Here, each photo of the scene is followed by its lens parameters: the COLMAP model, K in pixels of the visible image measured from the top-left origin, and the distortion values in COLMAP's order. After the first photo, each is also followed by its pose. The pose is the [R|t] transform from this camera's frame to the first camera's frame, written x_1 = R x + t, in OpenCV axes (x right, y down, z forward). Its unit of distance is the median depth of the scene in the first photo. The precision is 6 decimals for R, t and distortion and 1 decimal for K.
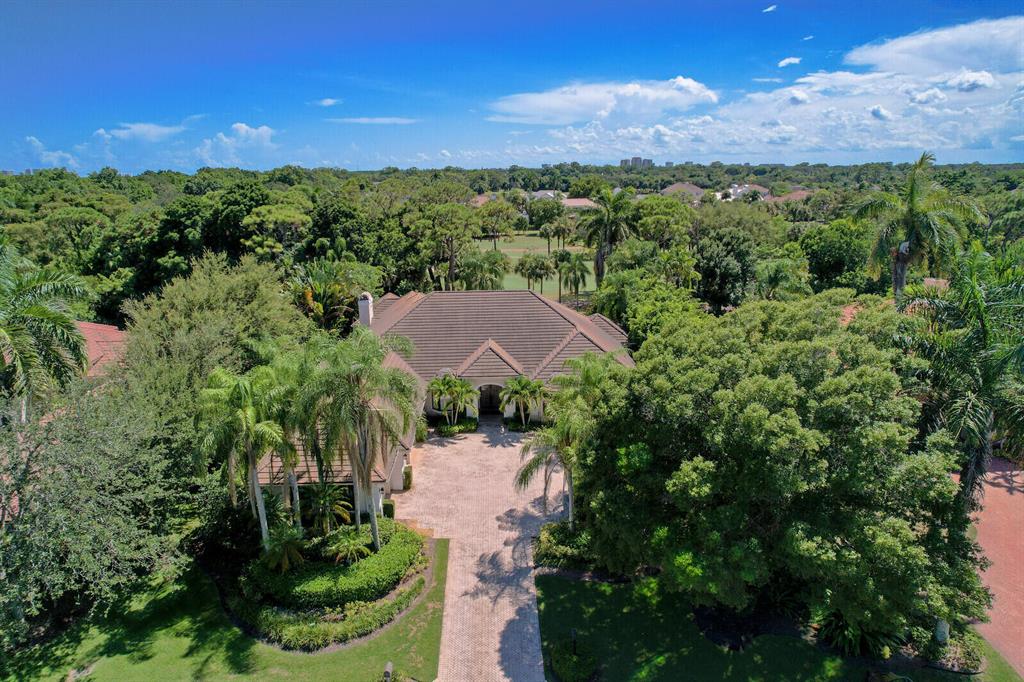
lens RADIAL K [[650.5, 0, 508.8], [0, 650.5, 348.9], [0, 0, 1]] dist [-0.073106, 0.059030]
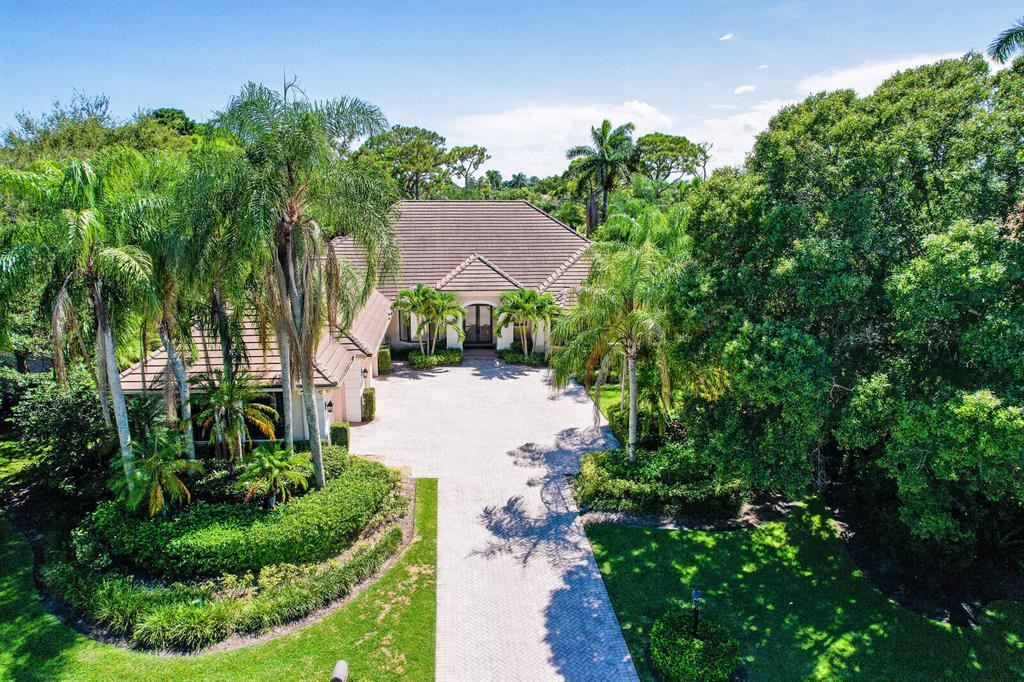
lens RADIAL K [[680.3, 0, 512.0], [0, 680.3, 341.0], [0, 0, 1]] dist [-0.094994, 0.091359]
pose [[0.997581, 0.002554, 0.069461, -0.073468], [0.000559, 0.998998, -0.044761, 0.213327], [-0.069506, 0.044691, 0.996580, 0.374288]]
